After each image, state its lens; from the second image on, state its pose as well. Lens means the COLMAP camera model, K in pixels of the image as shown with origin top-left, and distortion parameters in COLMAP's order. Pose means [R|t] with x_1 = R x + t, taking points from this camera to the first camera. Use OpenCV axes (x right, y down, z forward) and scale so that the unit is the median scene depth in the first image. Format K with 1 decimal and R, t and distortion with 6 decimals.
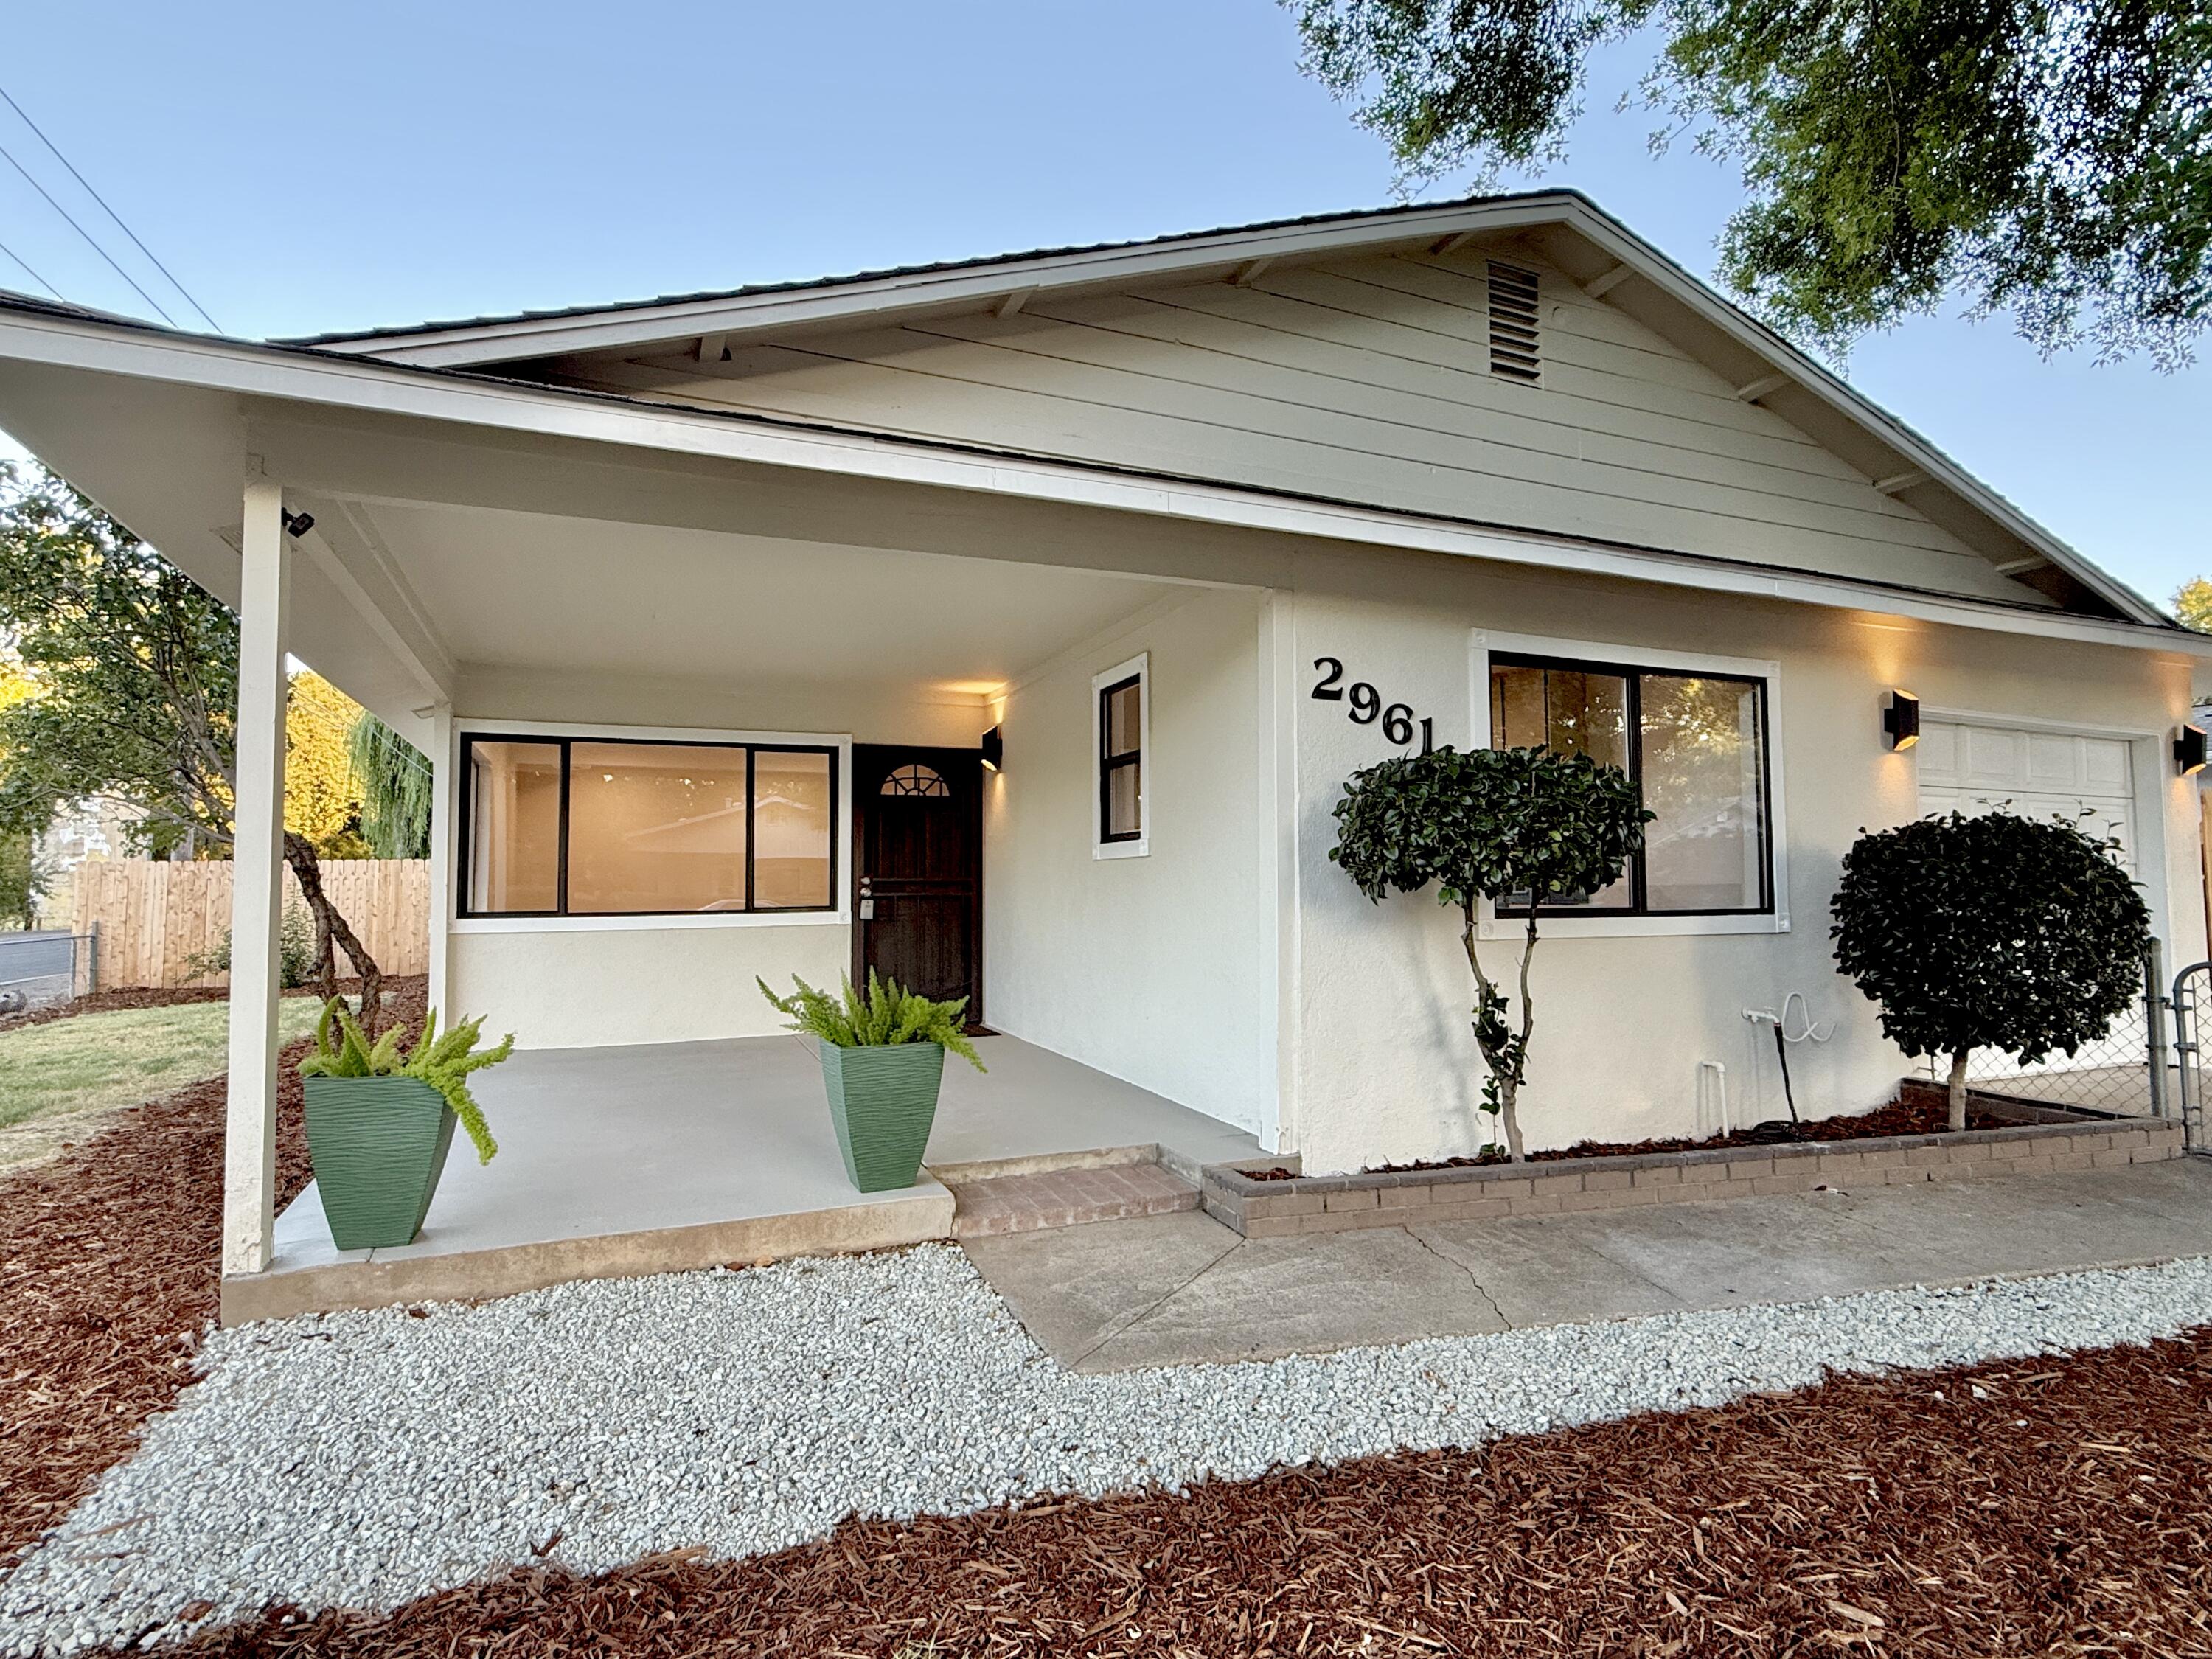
lens RADIAL K [[1163.4, 0, 1106.0], [0, 1163.4, 822.8], [0, 0, 1]] dist [-0.001119, -0.002005]
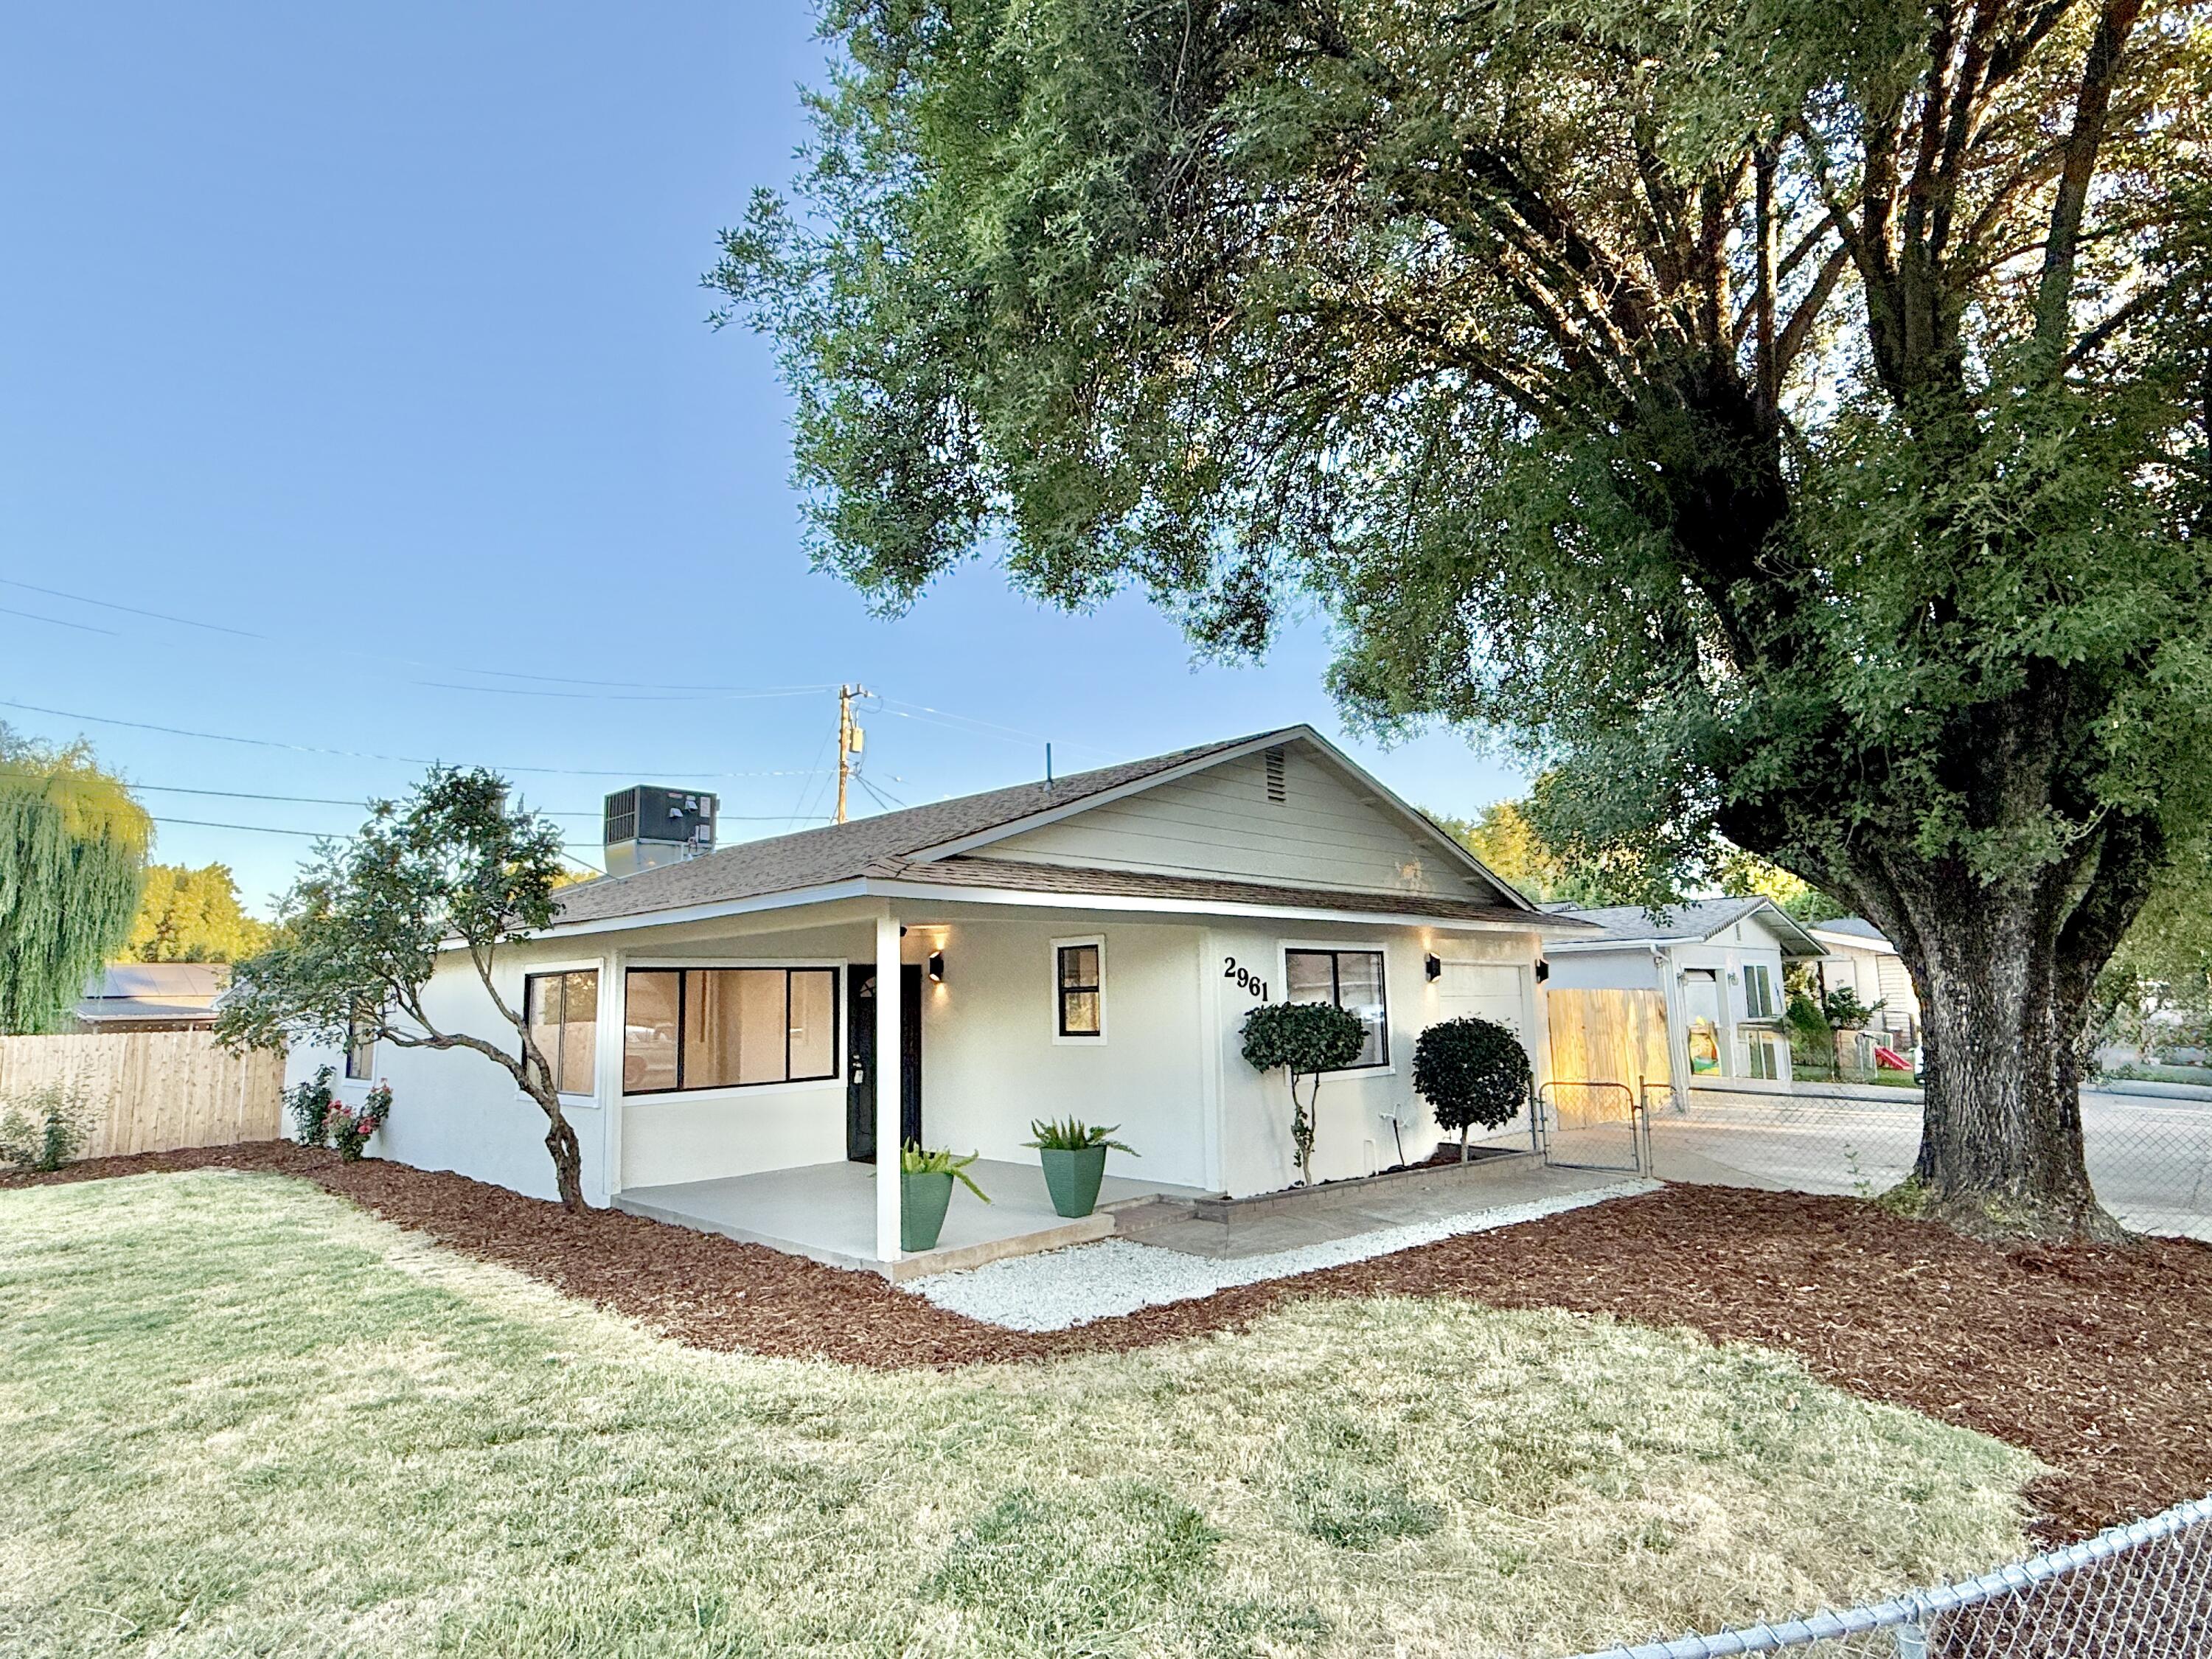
lens RADIAL K [[1207.9, 0, 1113.4], [0, 1207.9, 823.0], [0, 0, 1]] dist [0.001985, -0.001565]
pose [[0.918418, 0.041332, 0.393447, -0.719706], [-0.003178, 0.995266, -0.097133, -0.136639], [-0.395599, 0.087958, 0.914202, -0.792413]]
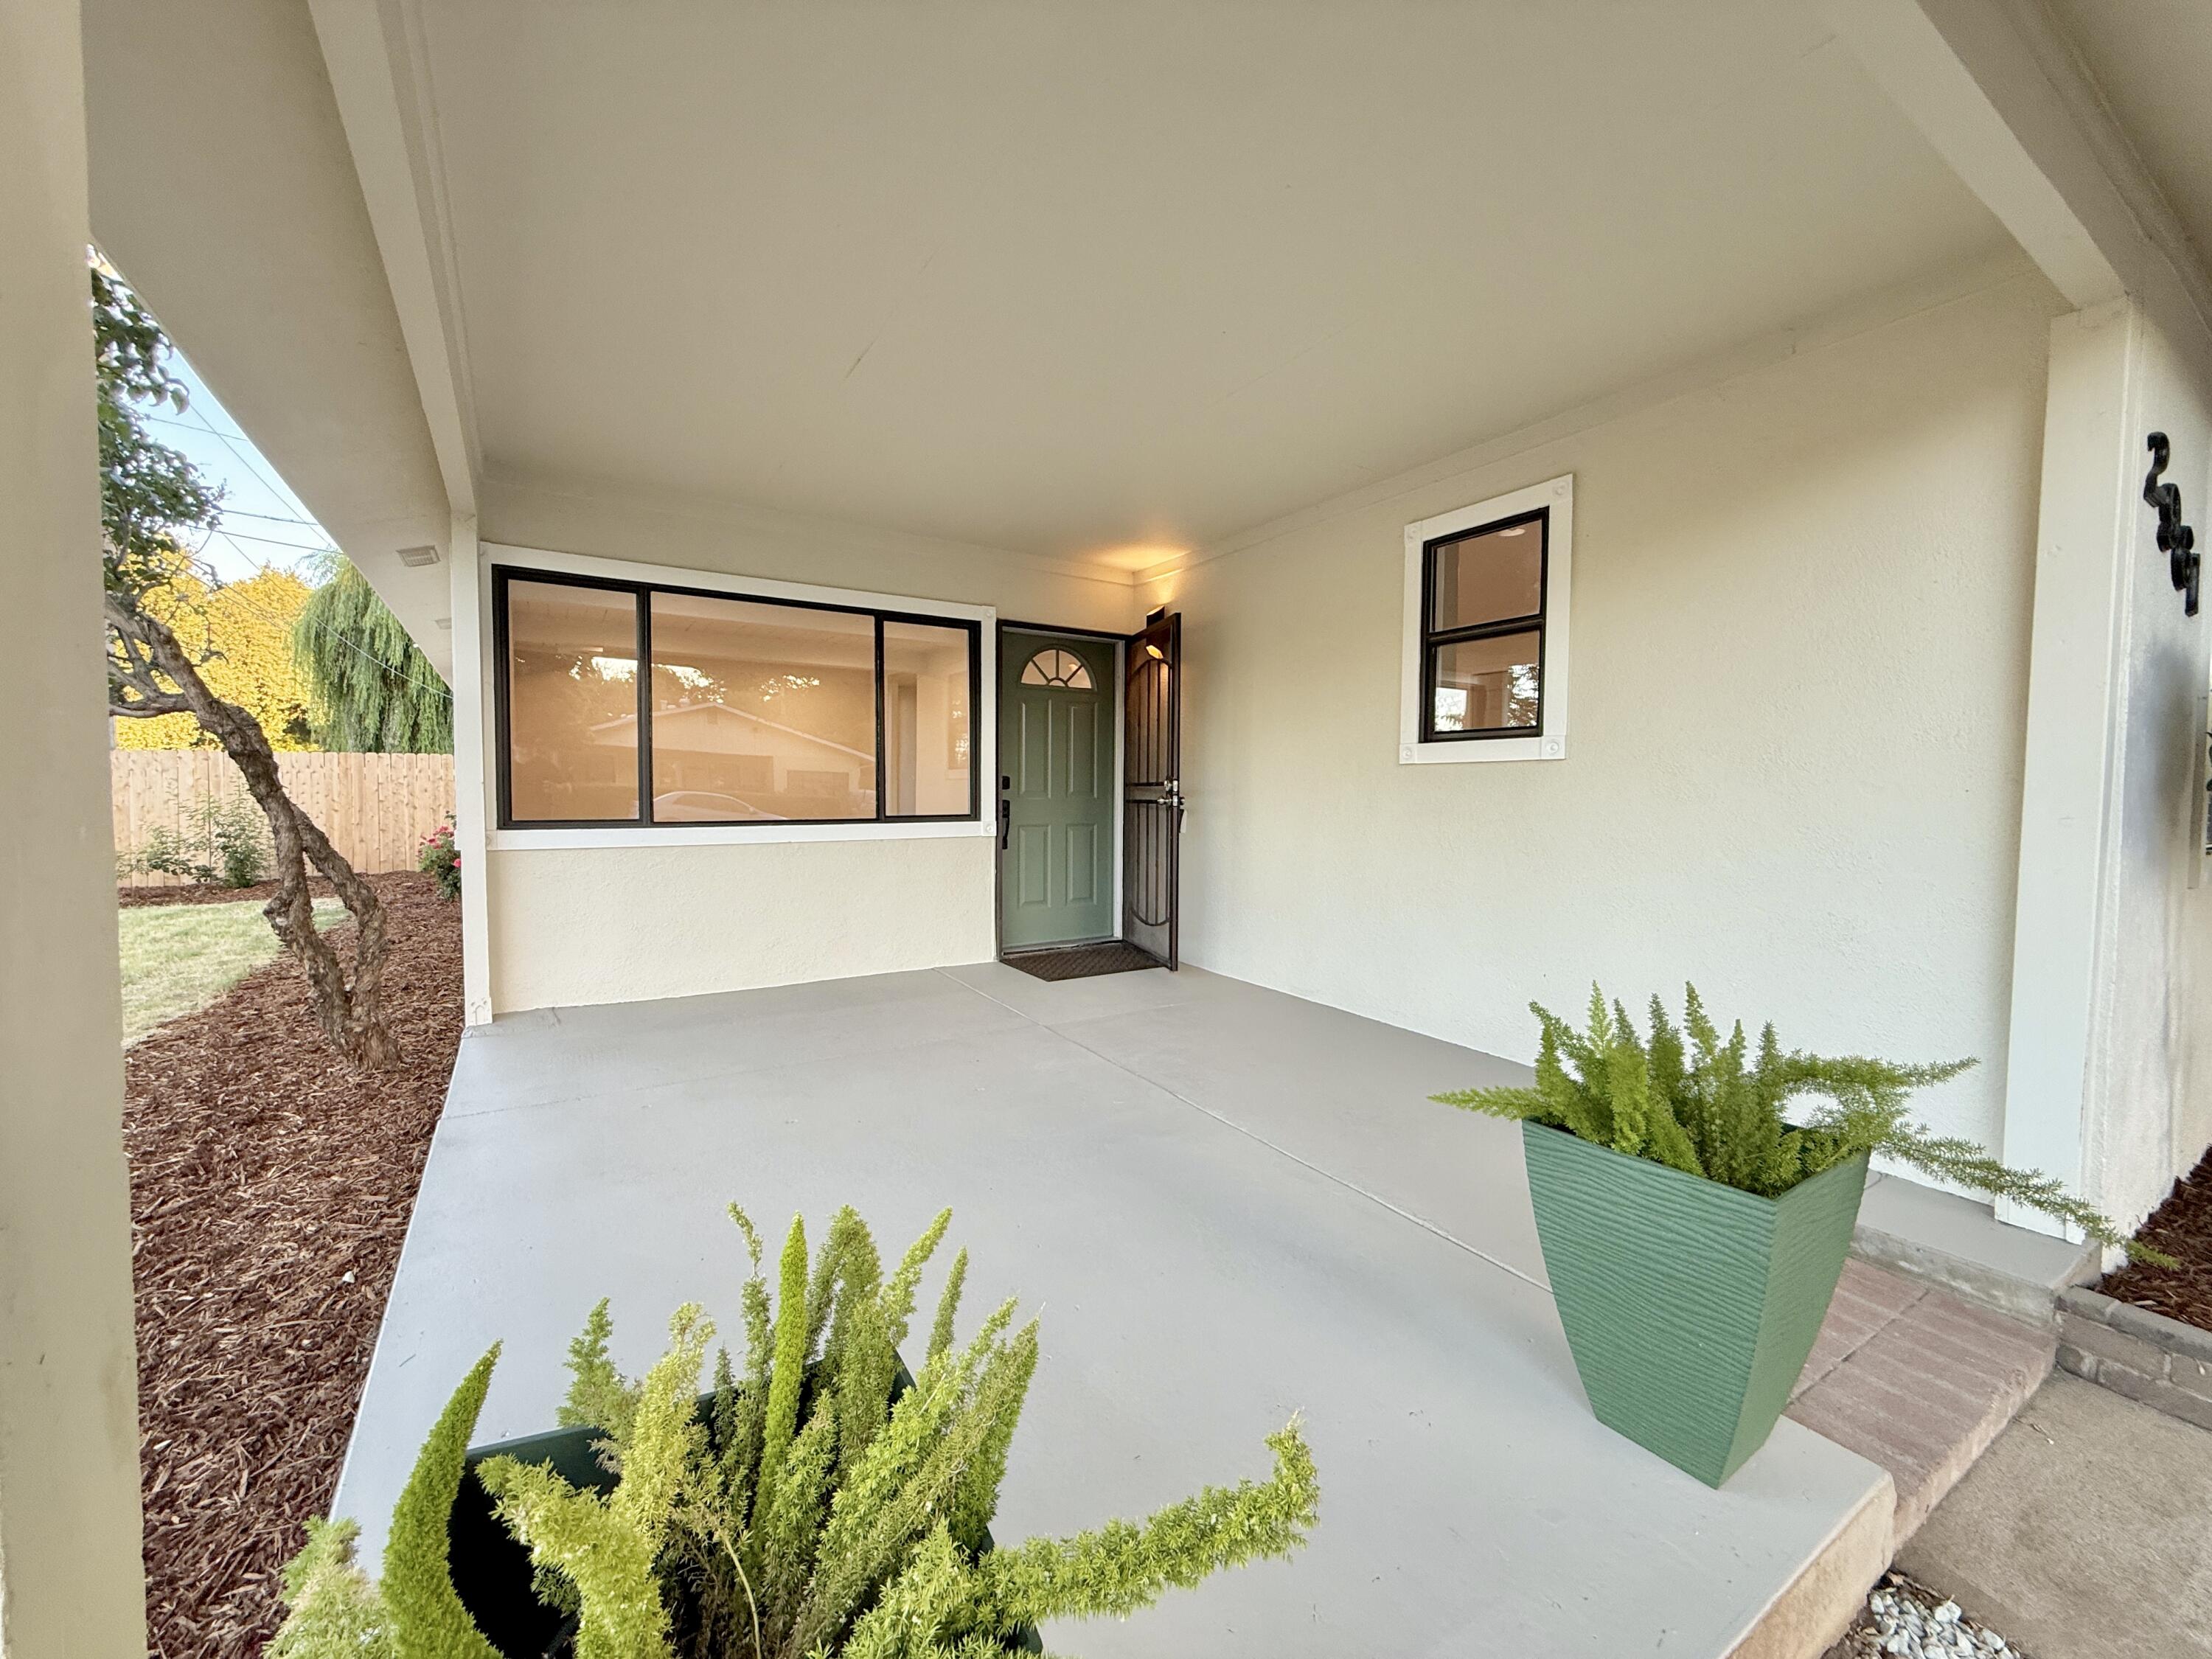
lens RADIAL K [[886.3, 0, 1100.8], [0, 886.3, 826.4], [0, 0, 1]] dist [-0.002040, 0.000883]
pose [[0.986805, 0.007811, 0.161724, -0.336824], [-0.023322, 0.995277, 0.094236, 0.024577], [-0.160224, -0.096764, 0.982326, 0.487006]]
